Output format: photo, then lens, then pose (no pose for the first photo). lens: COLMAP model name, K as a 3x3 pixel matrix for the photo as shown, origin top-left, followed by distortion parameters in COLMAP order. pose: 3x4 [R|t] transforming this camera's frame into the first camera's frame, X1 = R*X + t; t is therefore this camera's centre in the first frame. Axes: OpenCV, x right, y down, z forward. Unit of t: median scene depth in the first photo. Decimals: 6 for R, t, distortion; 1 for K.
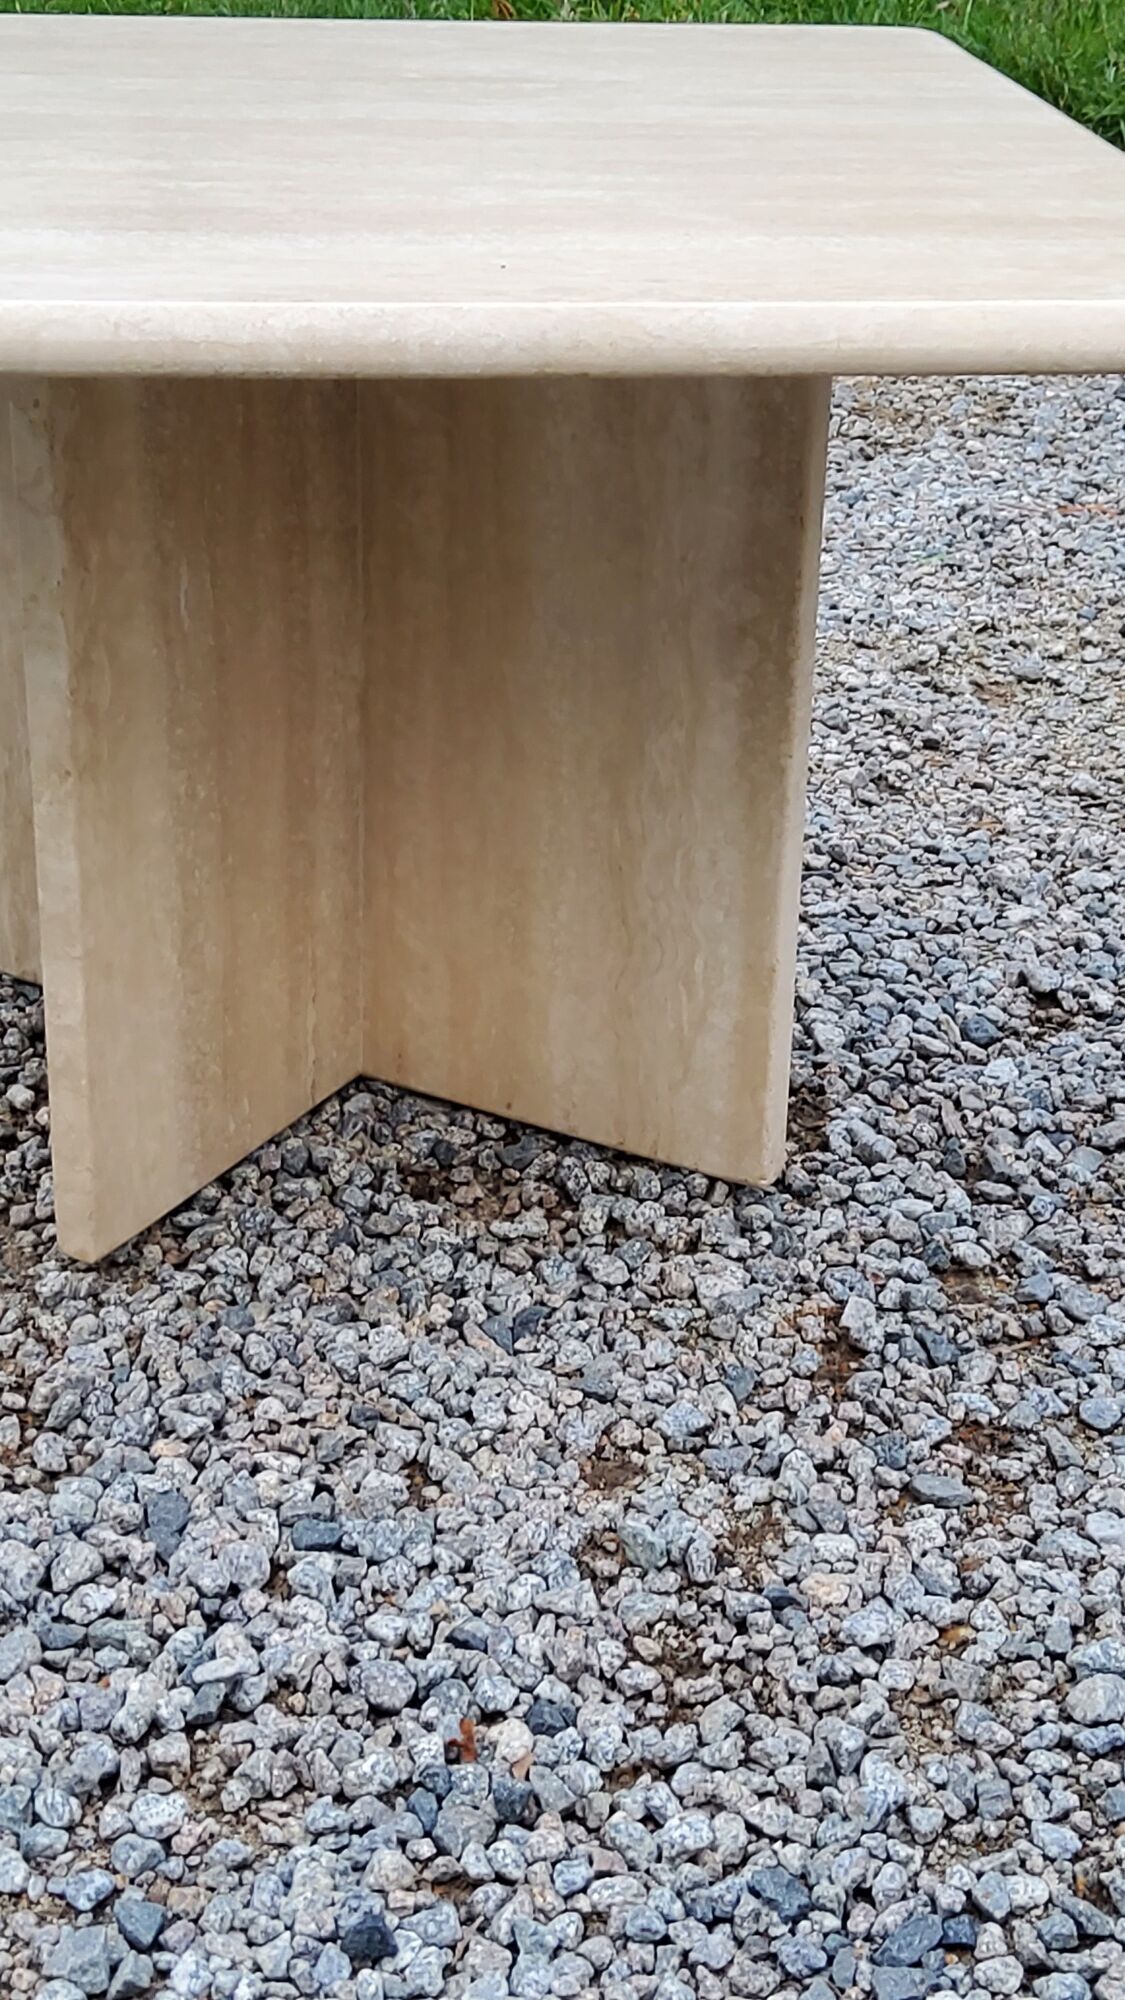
lens RADIAL K [[2967.6, 0, 554.8], [0, 2967.6, 1011.9], [0, 0, 1]] dist [0.116404, 0.000000]
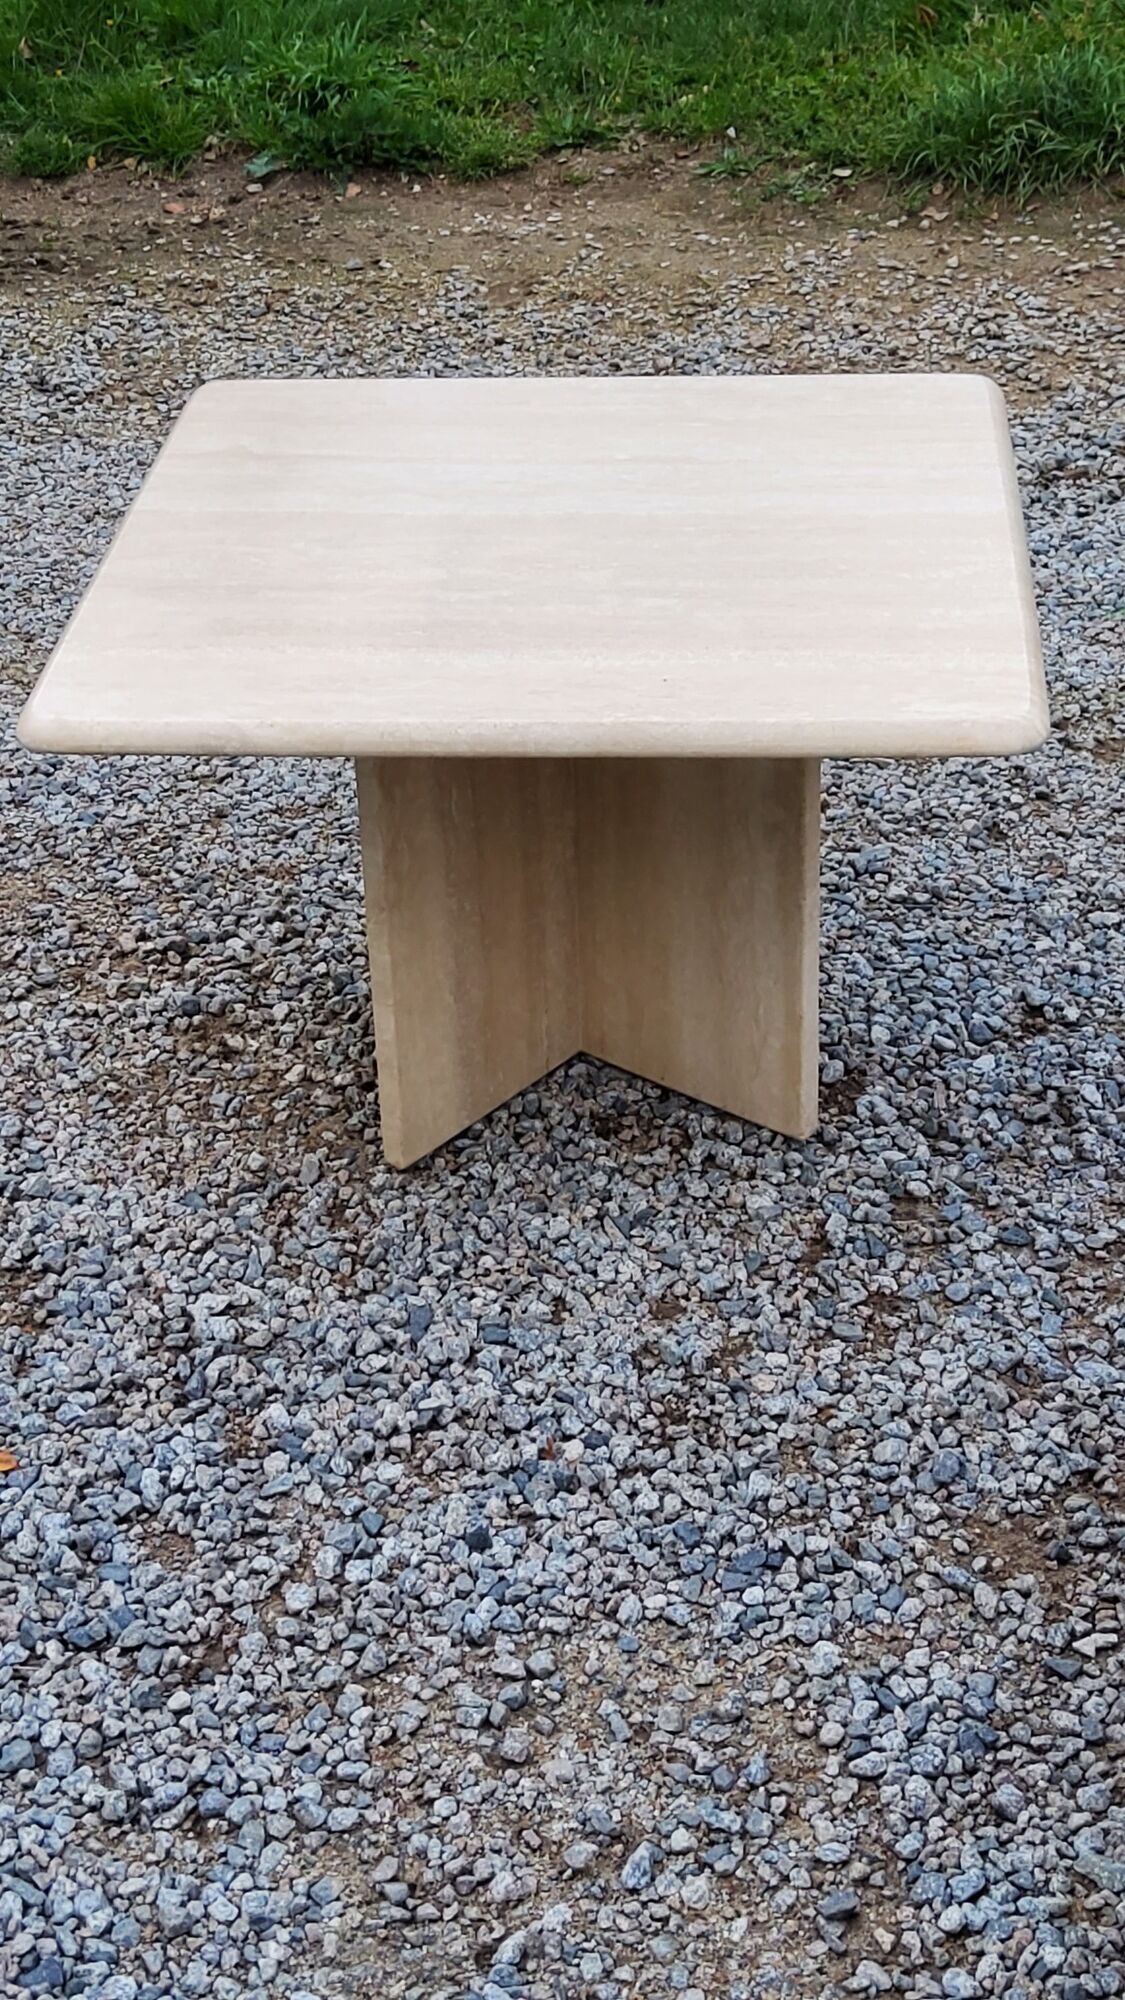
lens RADIAL K [[2967.6, 0, 573.4], [0, 2967.6, 996.7], [0, 0, 1]] dist [0.116404, 0.000000]
pose [[0.982245, 0.044217, -0.182316, 0.265951], [-0.027986, 0.995489, 0.090656, -0.183655], [0.185502, -0.083944, 0.979052, -0.708271]]
